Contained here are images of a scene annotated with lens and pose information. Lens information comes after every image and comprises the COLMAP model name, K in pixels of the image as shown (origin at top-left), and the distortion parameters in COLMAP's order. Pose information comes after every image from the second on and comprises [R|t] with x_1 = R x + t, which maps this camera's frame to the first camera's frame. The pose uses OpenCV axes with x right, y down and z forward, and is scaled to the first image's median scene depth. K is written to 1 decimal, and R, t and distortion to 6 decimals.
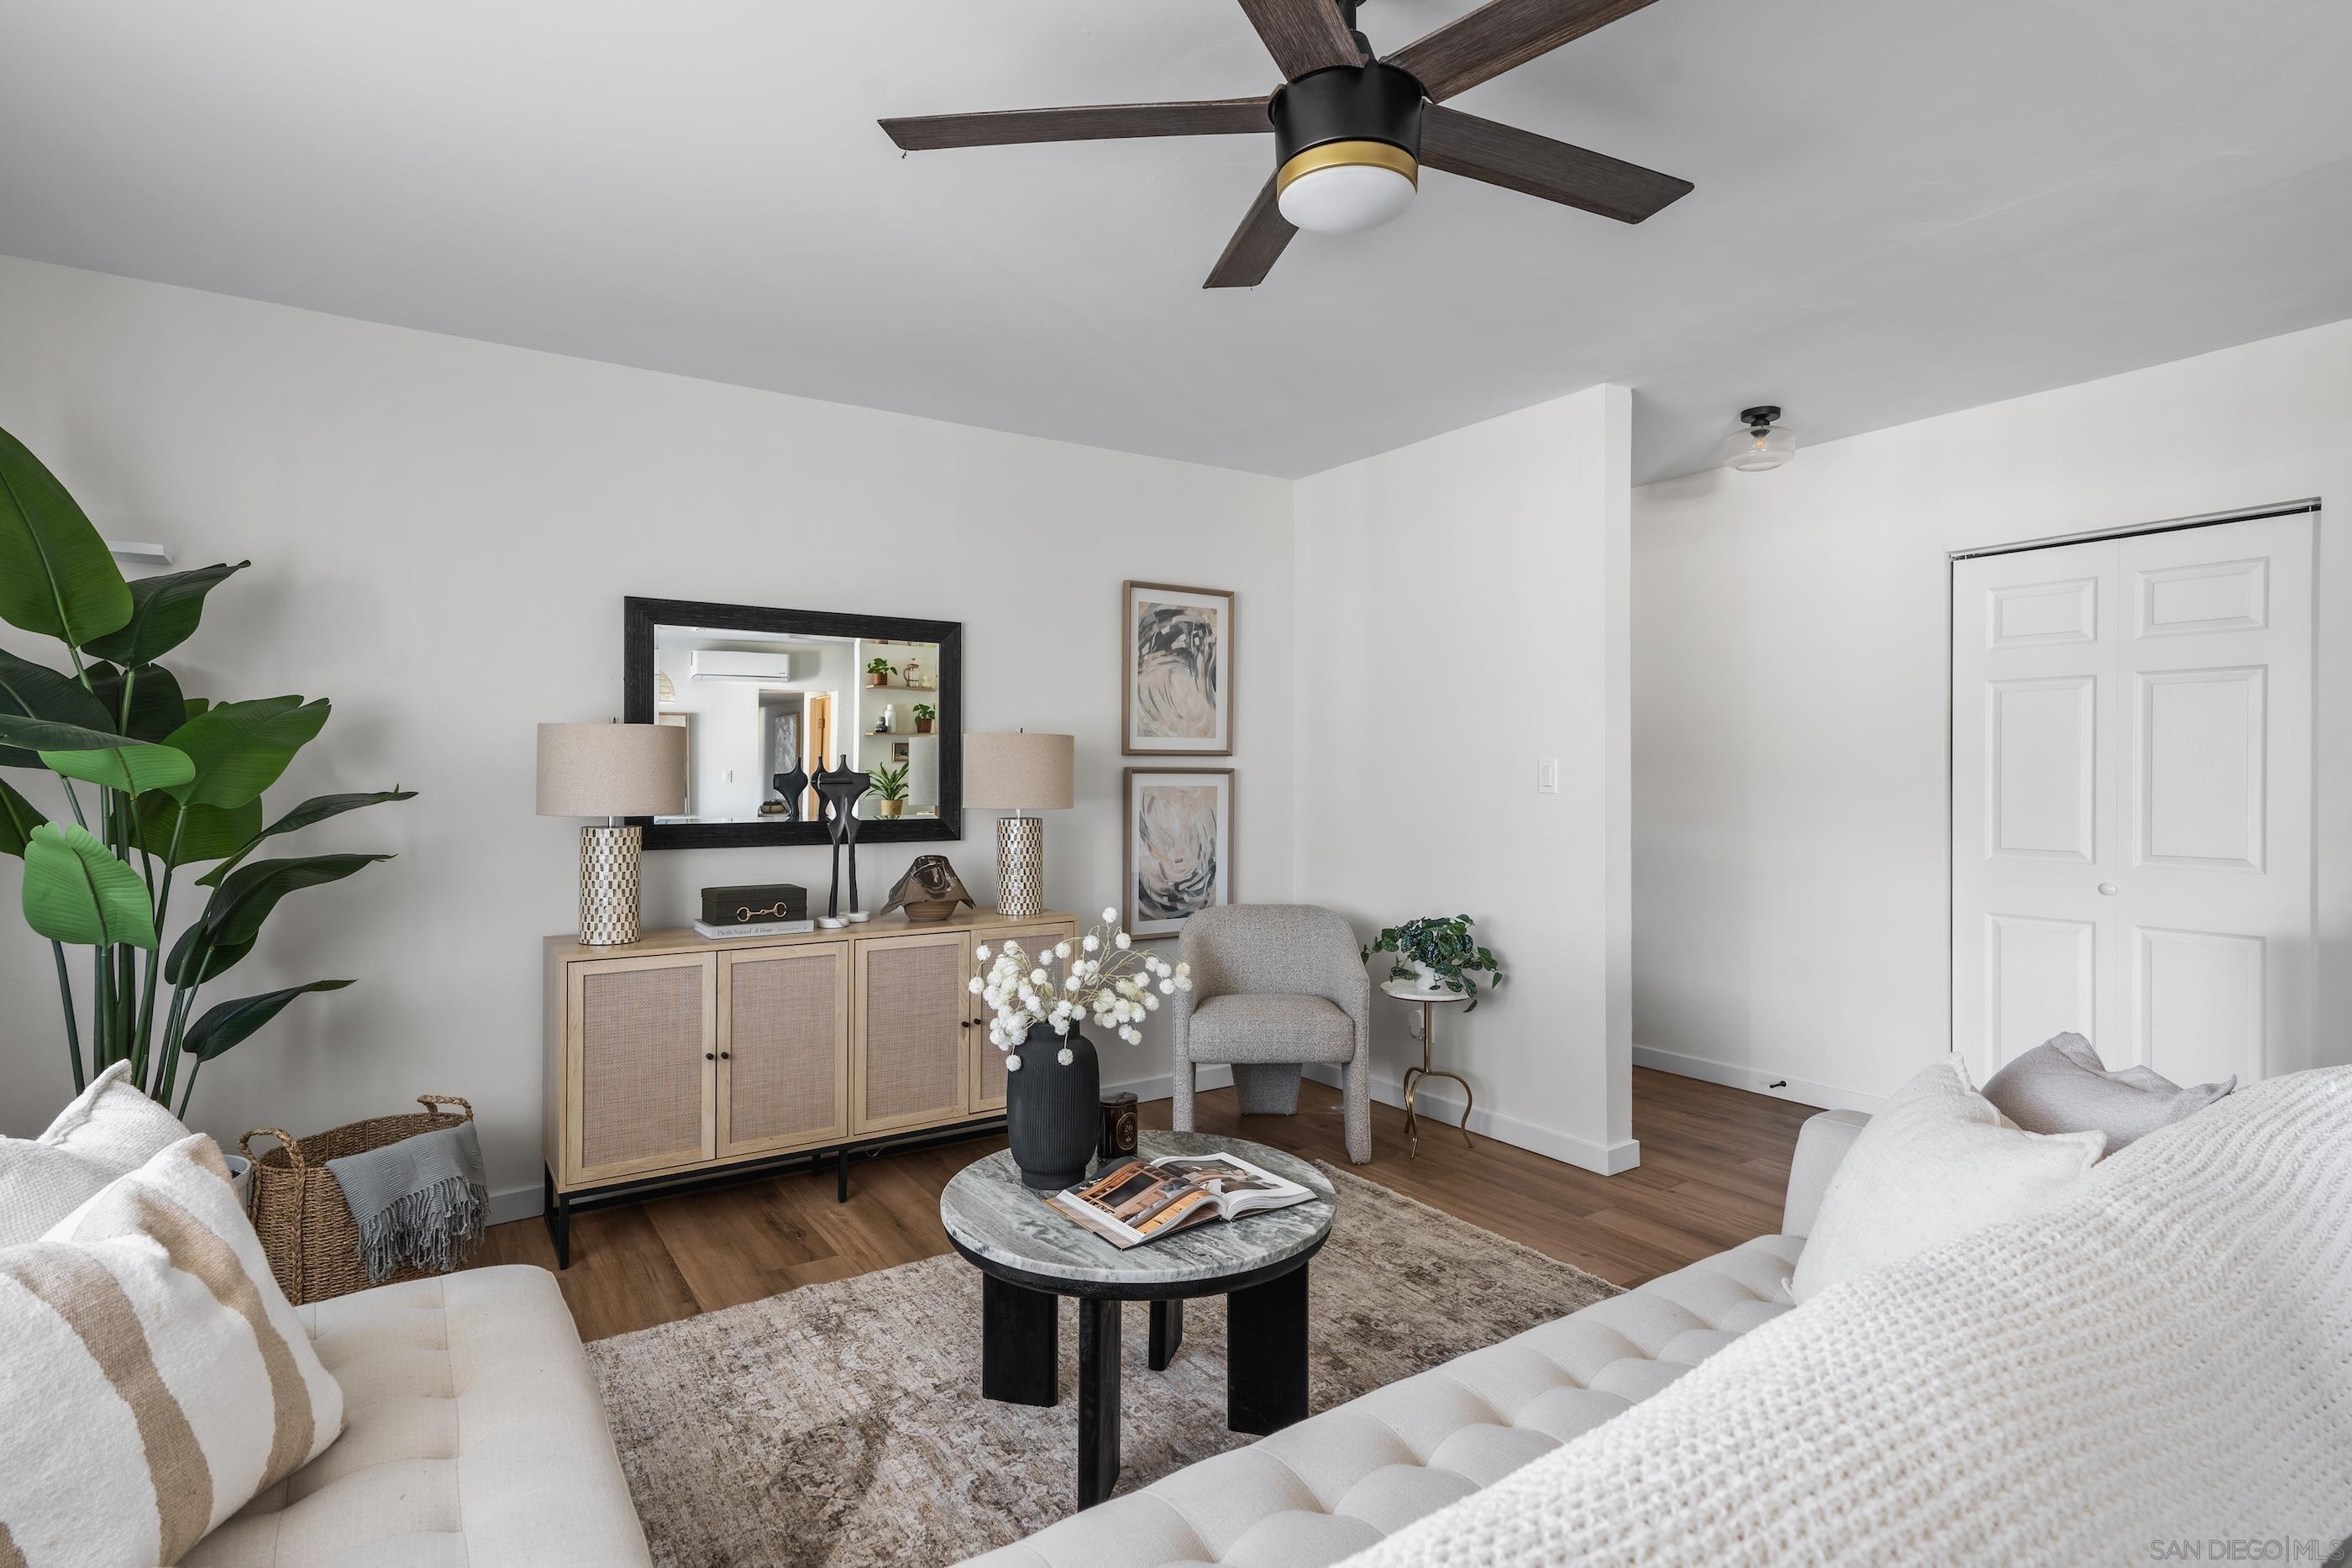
lens RADIAL K [[1178.3, 0, 1156.7], [0, 1178.3, 789.1], [0, 0, 1]] dist [0.018370, -0.001105]
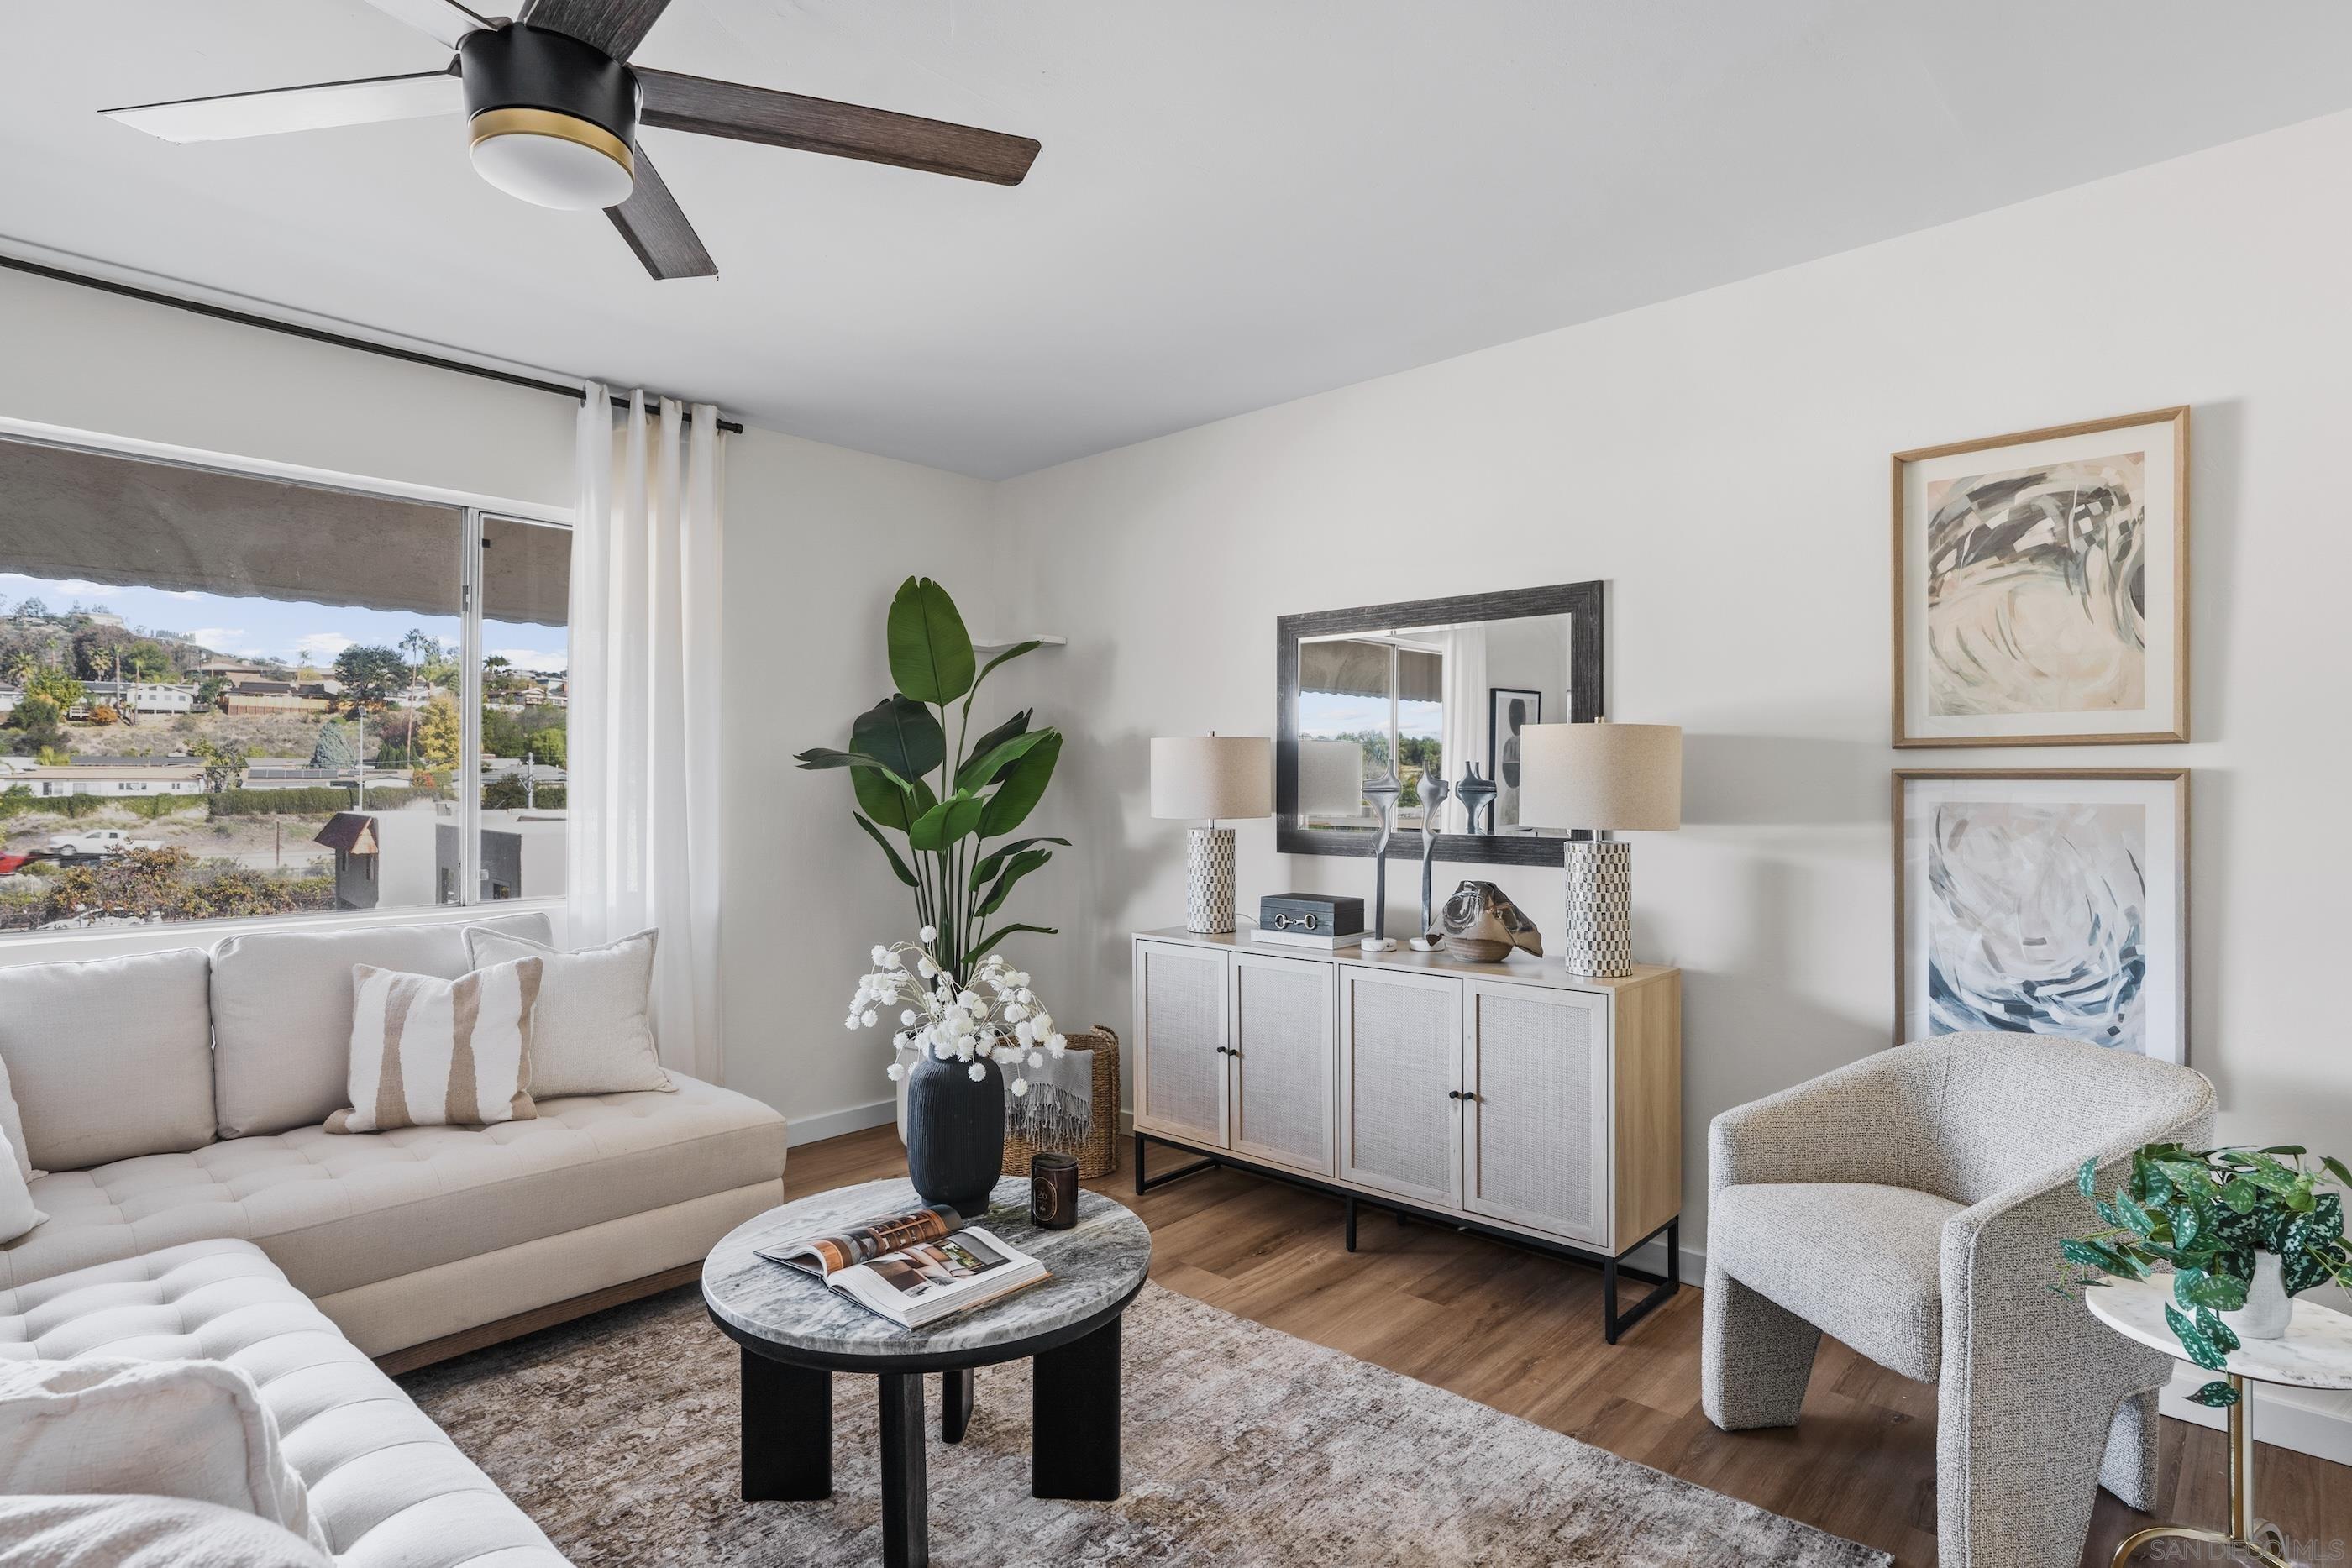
lens RADIAL K [[1249.7, 0, 1162.8], [0, 1249.7, 787.6], [0, 0, 1]] dist [0.007571, 0.010403]
pose [[0.237913, 0.005715, -0.971270, 0.492058], [-0.010978, 0.999935, 0.003194, -0.007122], [0.971224, 0.009903, 0.237960, 0.485863]]
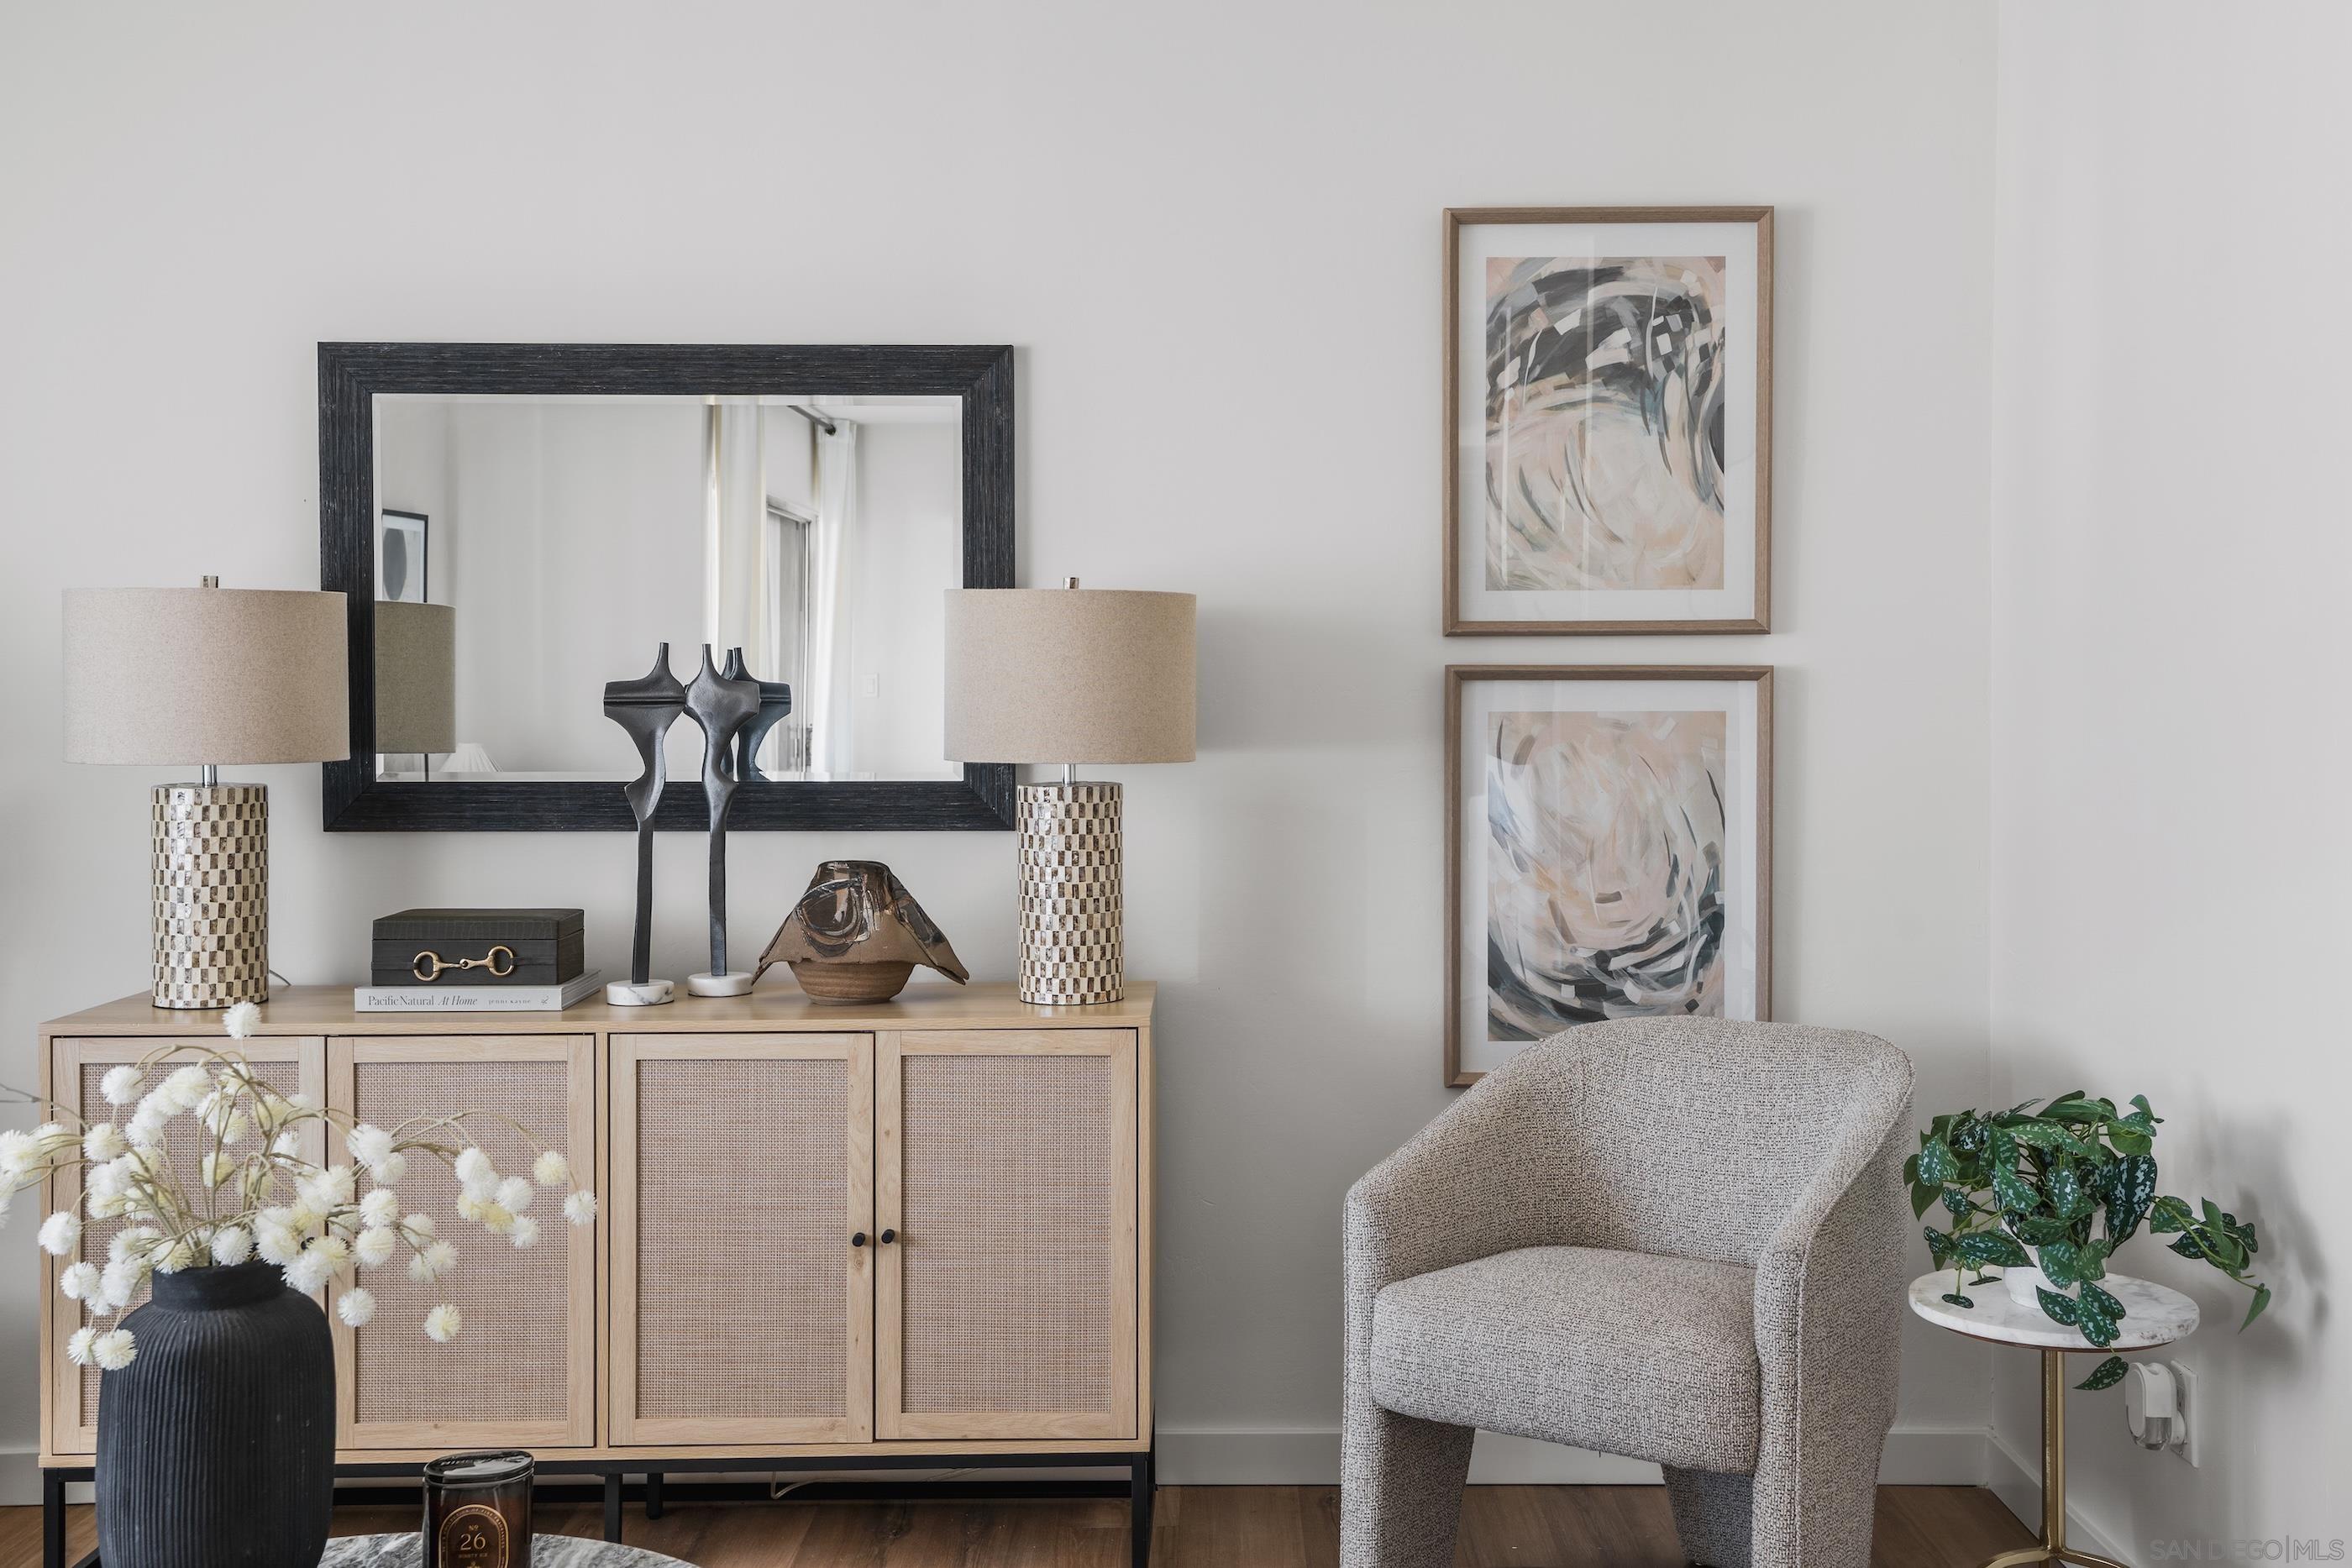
lens RADIAL K [[2403.3, 0, 1235.6], [0, 2403.3, 758.4], [0, 0, 1]] dist [0.077023, 0.000000]
pose [[0.835322, 0.012864, -0.549611, 0.370600], [-0.003831, 0.999838, 0.017579, -0.000464], [0.549748, -0.012578, 0.835236, 0.251051]]
